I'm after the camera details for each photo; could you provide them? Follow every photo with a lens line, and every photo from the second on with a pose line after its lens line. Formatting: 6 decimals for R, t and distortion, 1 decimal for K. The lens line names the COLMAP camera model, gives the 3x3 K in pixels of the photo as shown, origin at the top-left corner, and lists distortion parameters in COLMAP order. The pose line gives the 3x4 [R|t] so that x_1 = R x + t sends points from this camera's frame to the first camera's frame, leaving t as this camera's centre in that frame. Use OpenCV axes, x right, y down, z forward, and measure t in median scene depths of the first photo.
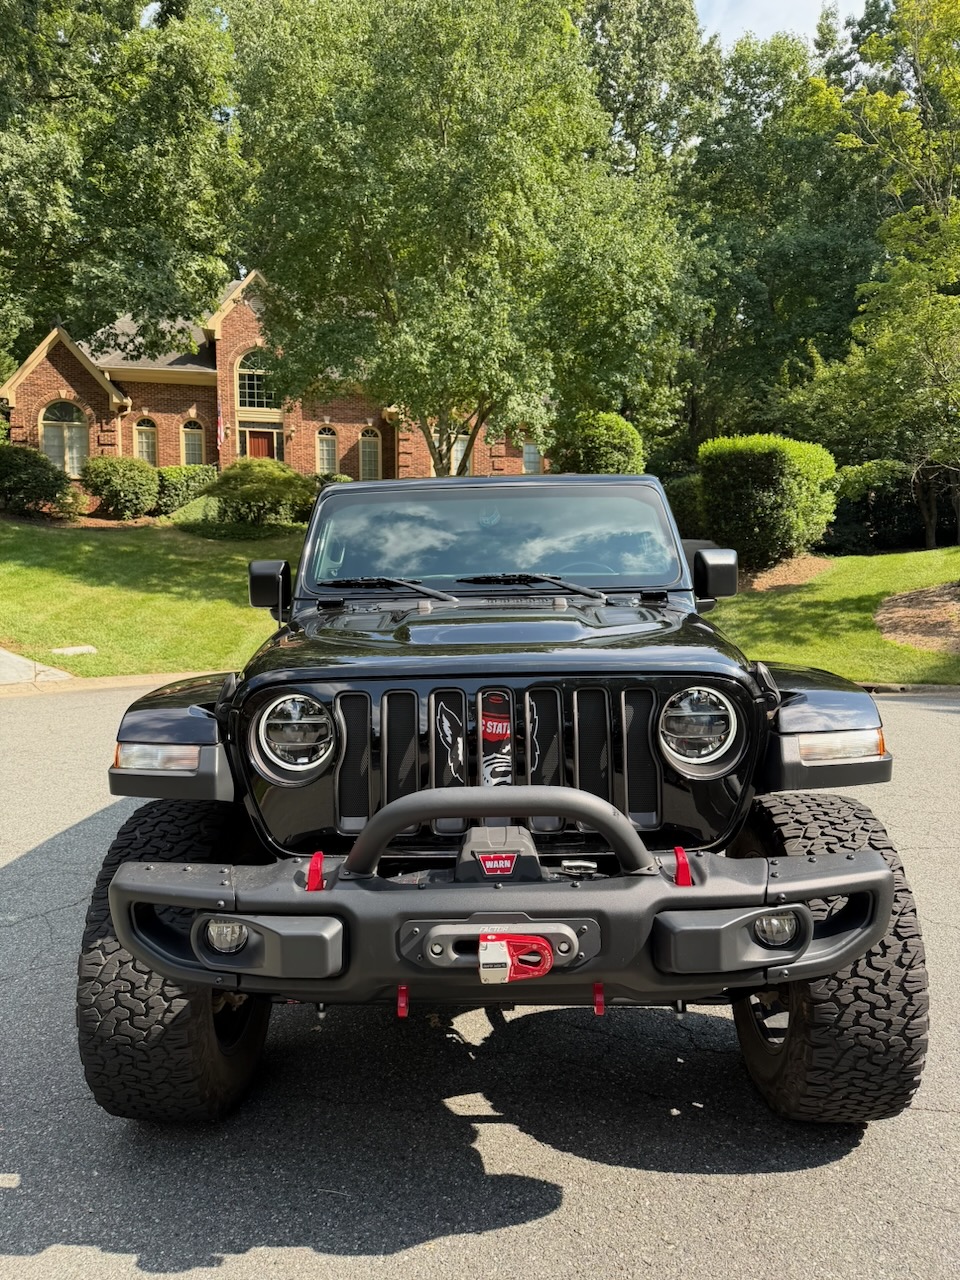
lens RADIAL K [[916.5, 0, 479.1], [0, 916.5, 639.5], [0, 0, 1]] dist [0.032568, -0.046461]
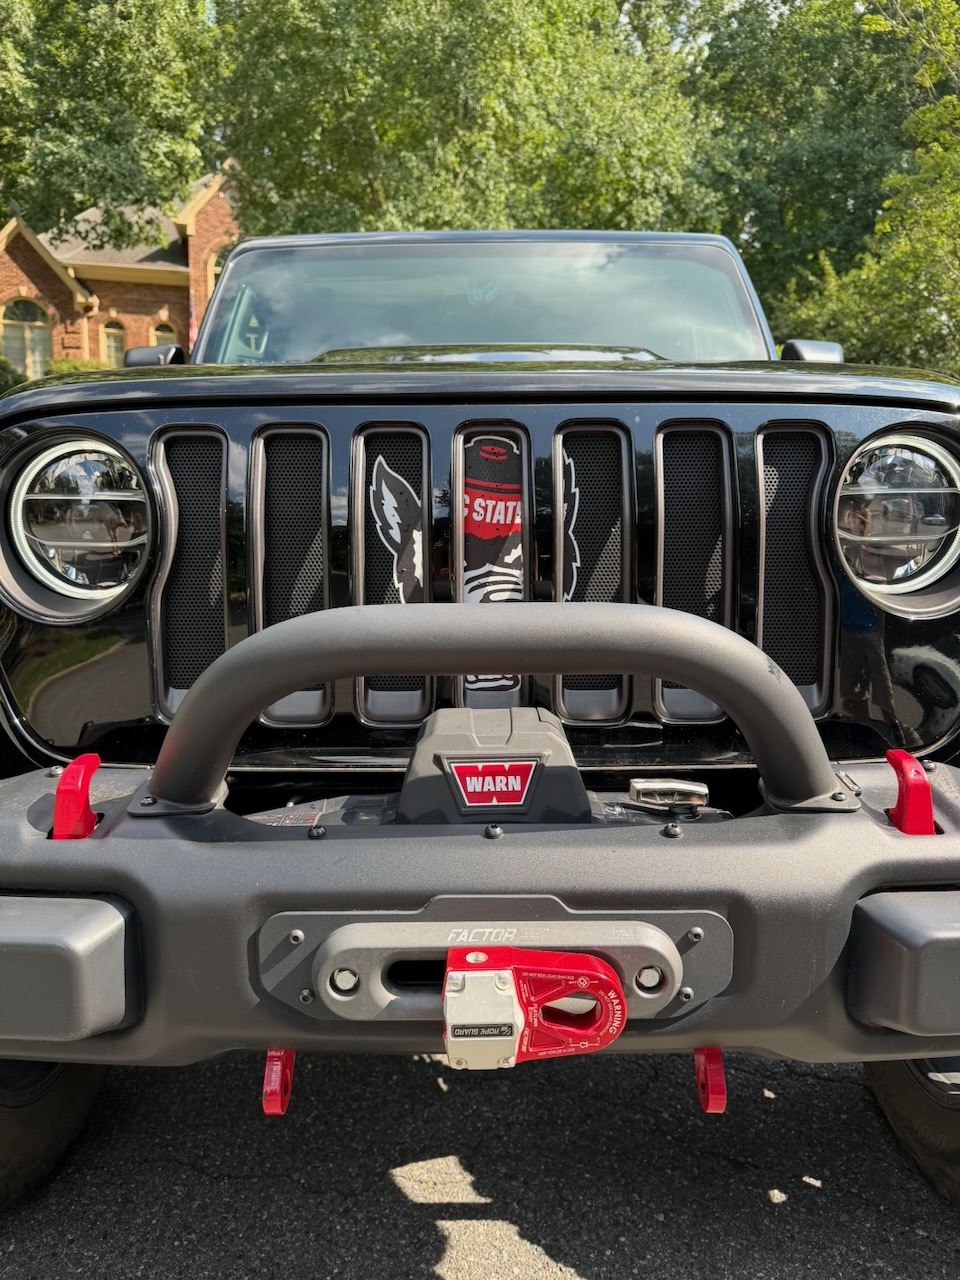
lens RADIAL K [[916.5, 0, 492.7], [0, 916.5, 643.9], [0, 0, 1]] dist [0.032568, -0.046461]
pose [[0.999517, 0.013859, 0.027798, 0.000721], [-0.015972, 0.996880, 0.077295, 0.014643], [-0.026640, -0.077702, 0.996621, 0.057656]]
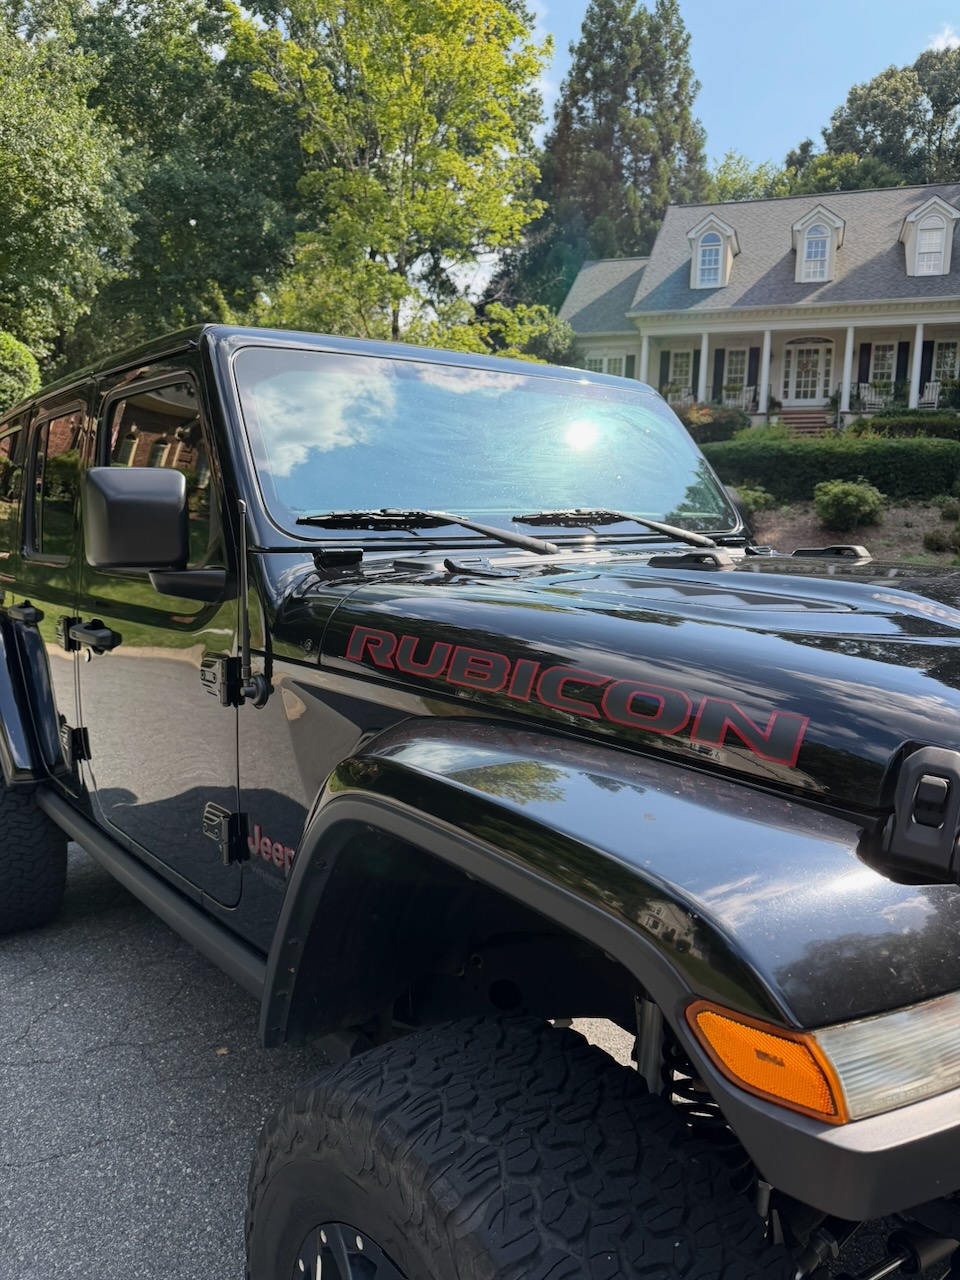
lens RADIAL K [[916.5, 0, 471.1], [0, 916.5, 640.3], [0, 0, 1]] dist [0.032568, -0.046461]
pose [[0.786059, -0.055785, 0.615630, -0.077336], [0.024094, 0.997928, 0.059663, -0.003836], [-0.617682, -0.032065, 0.785774, 0.096978]]
